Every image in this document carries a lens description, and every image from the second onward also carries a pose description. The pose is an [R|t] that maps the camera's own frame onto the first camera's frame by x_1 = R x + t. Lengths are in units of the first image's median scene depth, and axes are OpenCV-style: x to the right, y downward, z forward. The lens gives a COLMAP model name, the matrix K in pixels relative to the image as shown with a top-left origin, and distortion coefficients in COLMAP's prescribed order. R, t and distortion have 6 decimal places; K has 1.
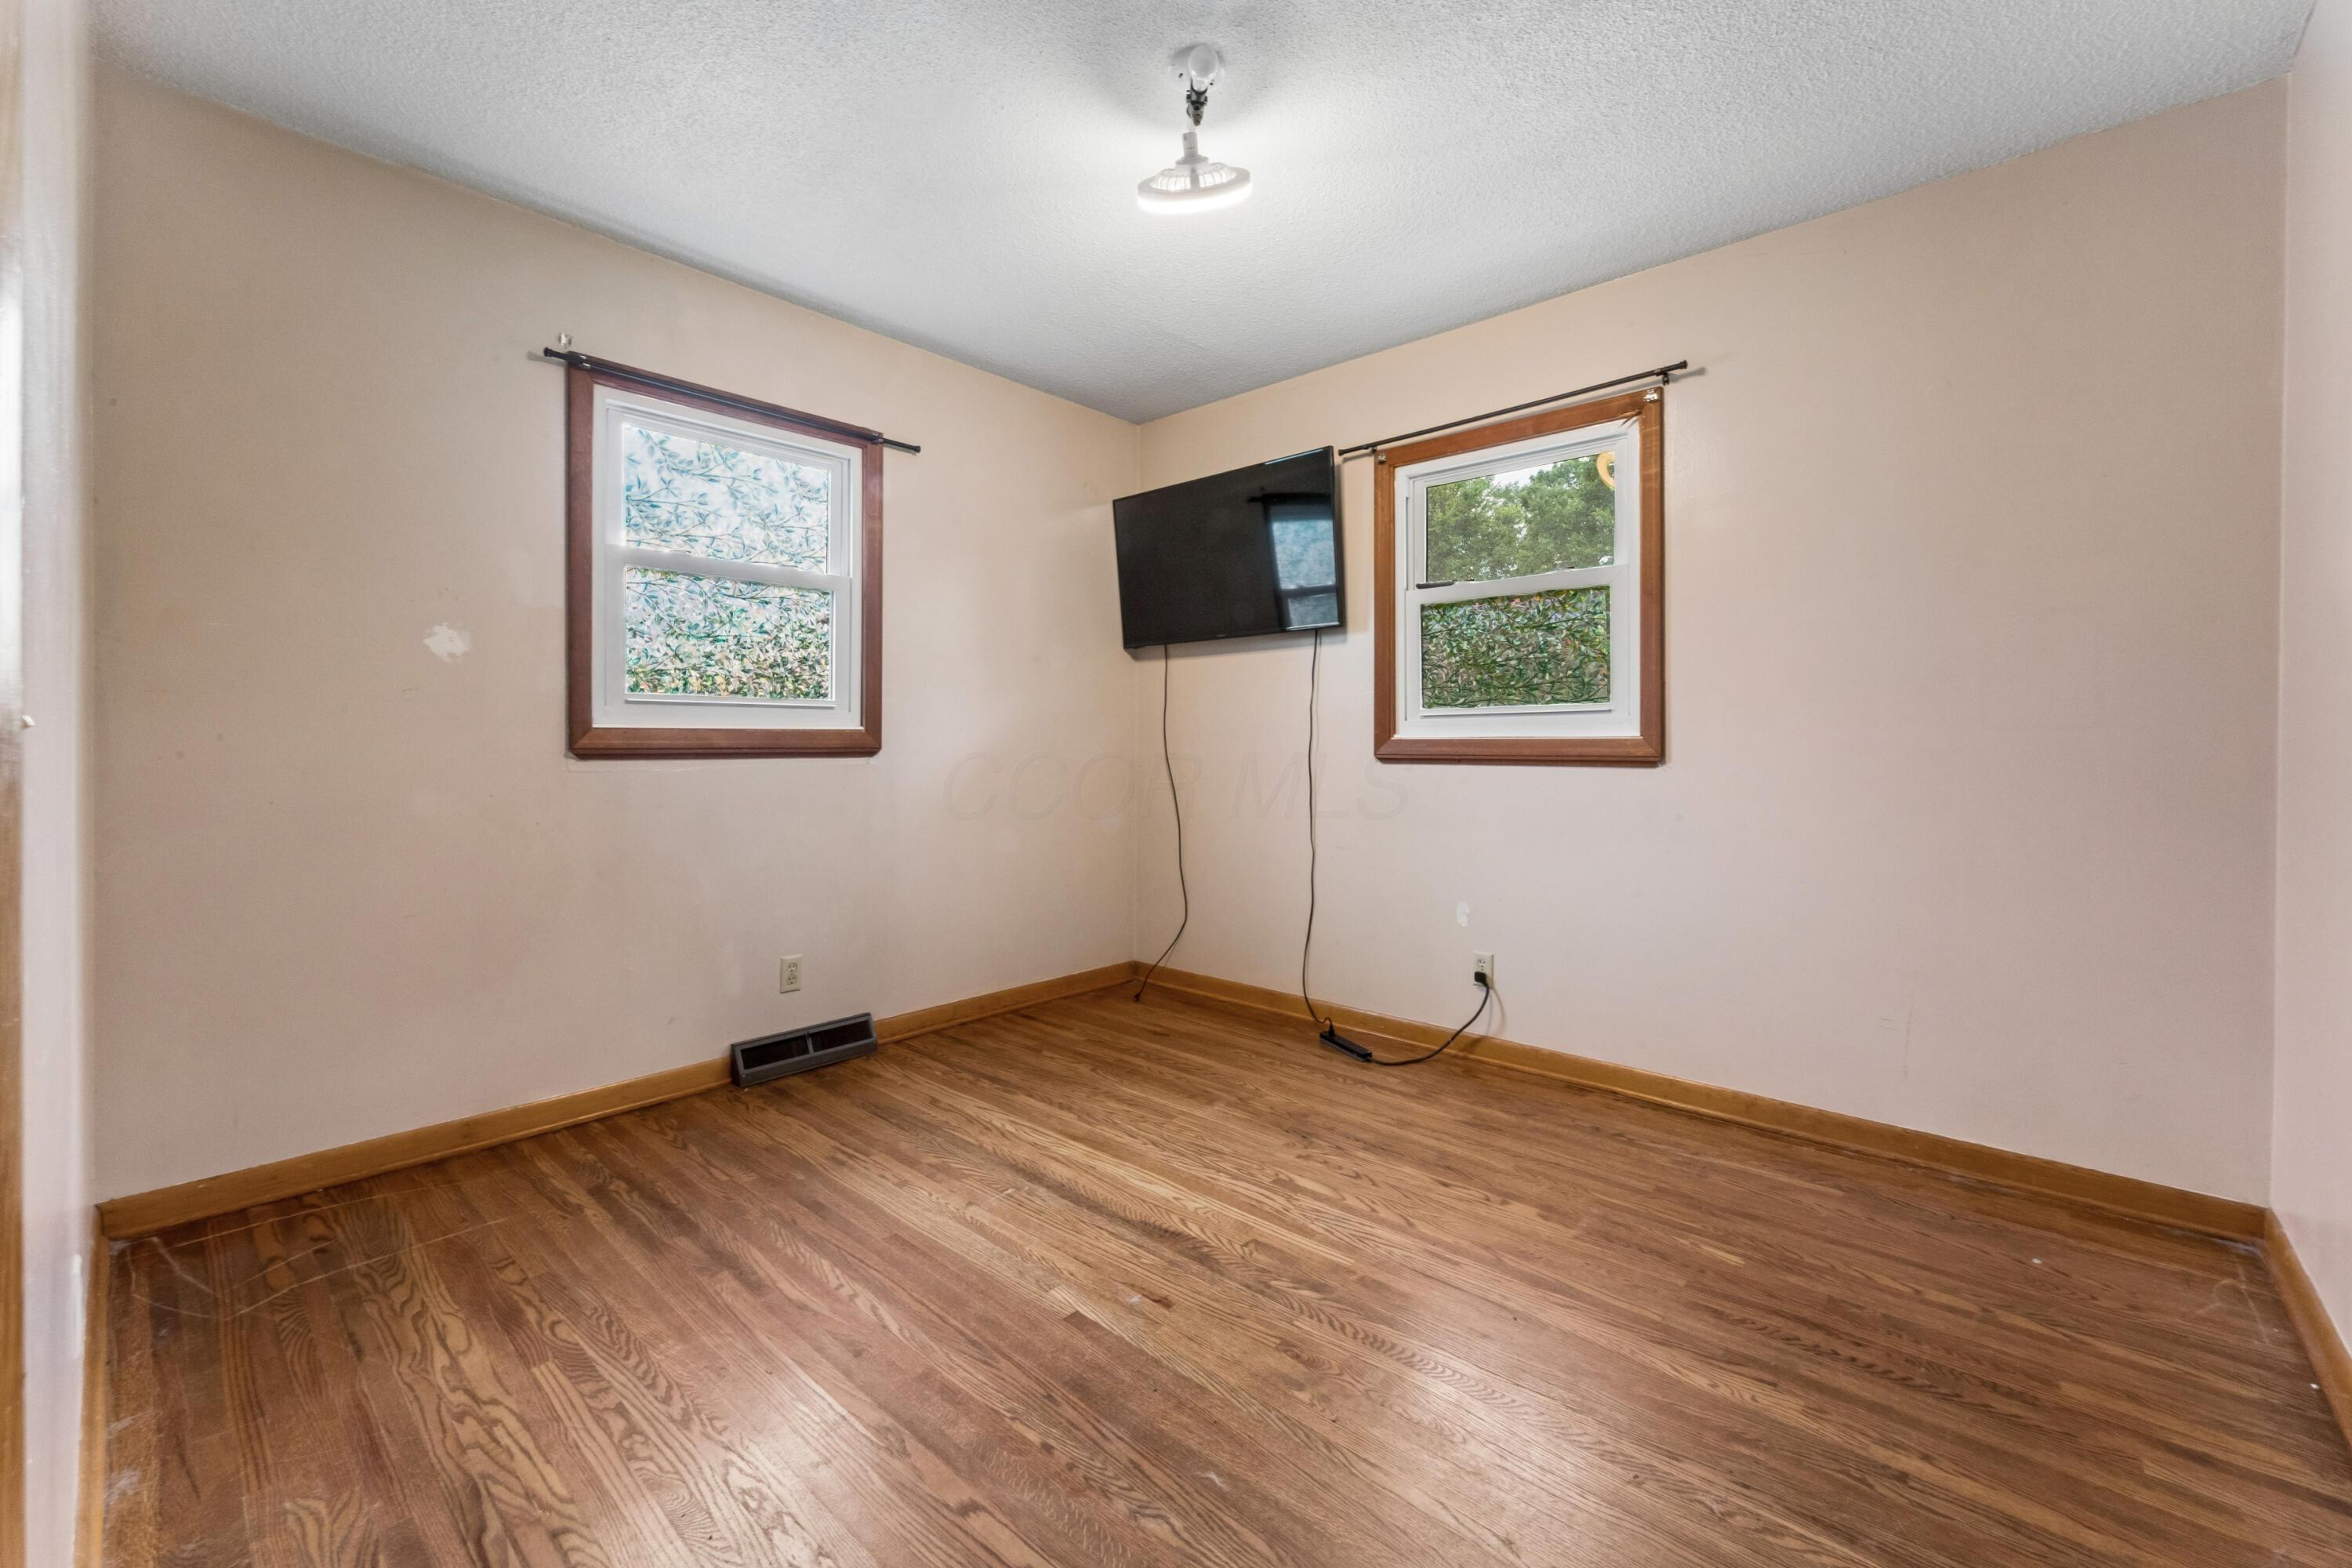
lens RADIAL K [[962.2, 0, 1174.5], [0, 962.2, 763.7], [0, 0, 1]] dist [-0.005297, 0.002074]
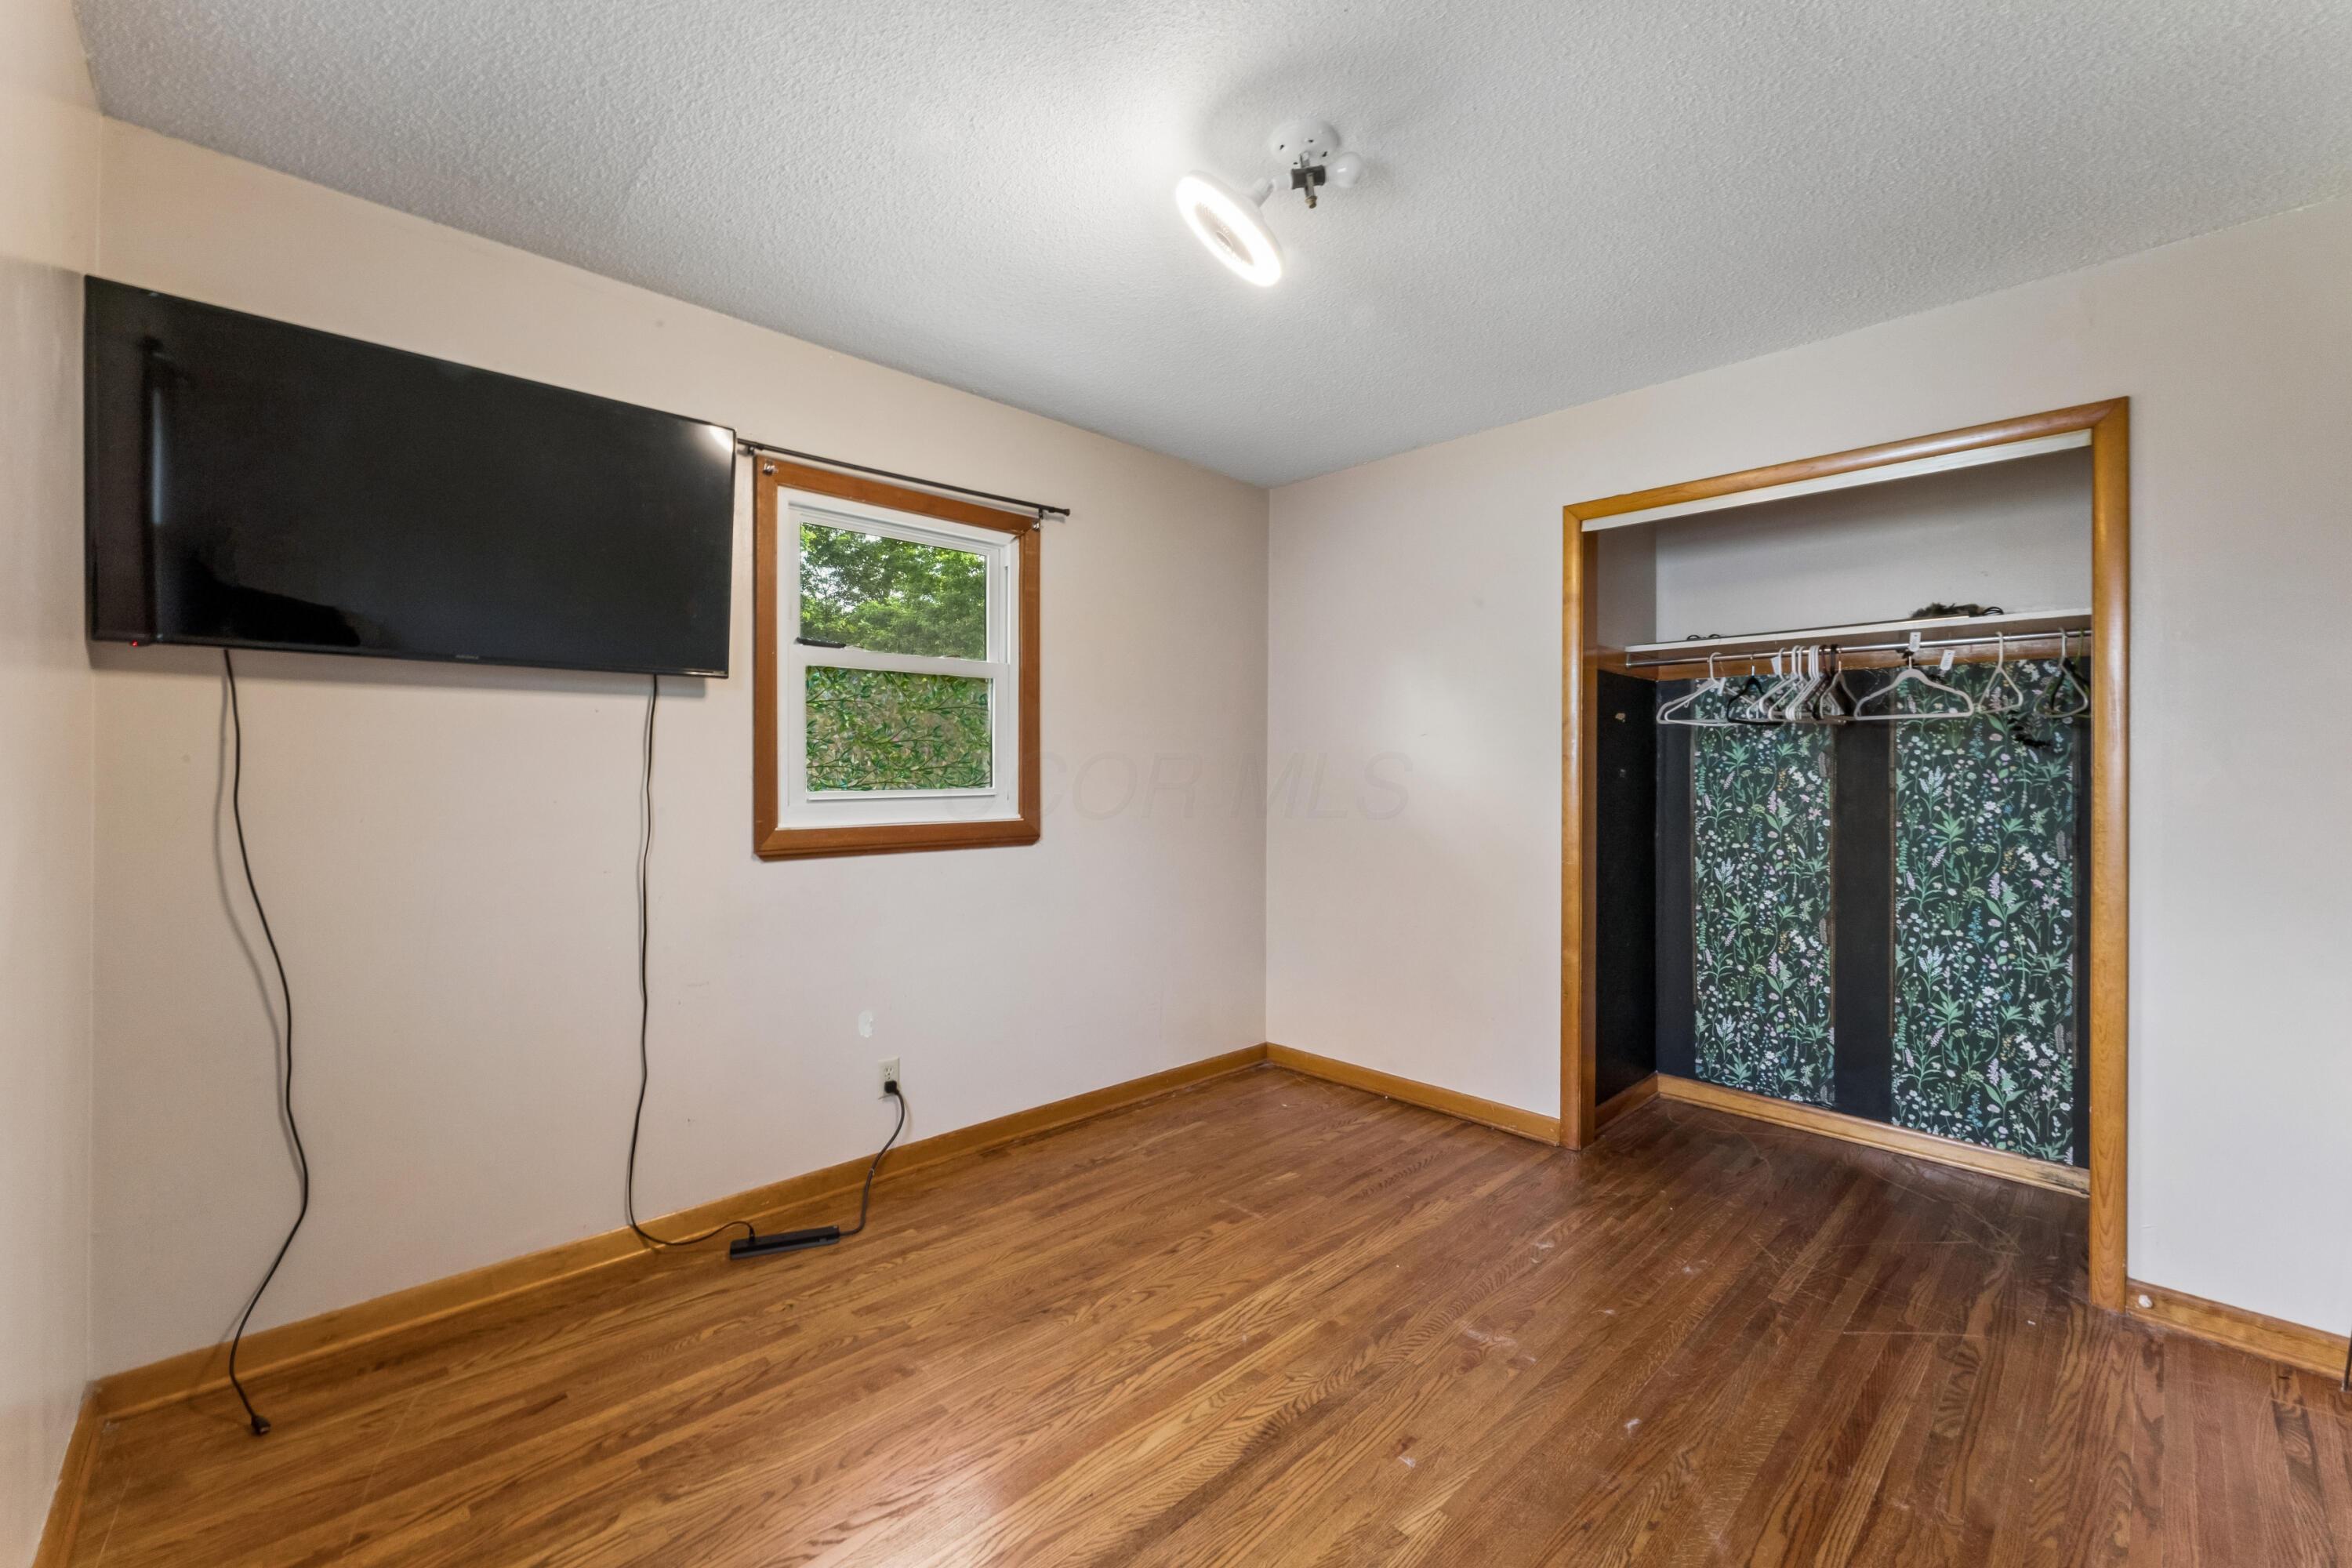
lens RADIAL K [[962.2, 0, 1178.6], [0, 962.2, 780.5], [0, 0, 1]] dist [-0.005297, 0.002074]
pose [[0.064379, -0.011555, 0.997859, -0.616705], [0.016693, 0.999806, 0.010501, -0.079306], [-0.997786, 0.015981, 0.064560, 0.716921]]
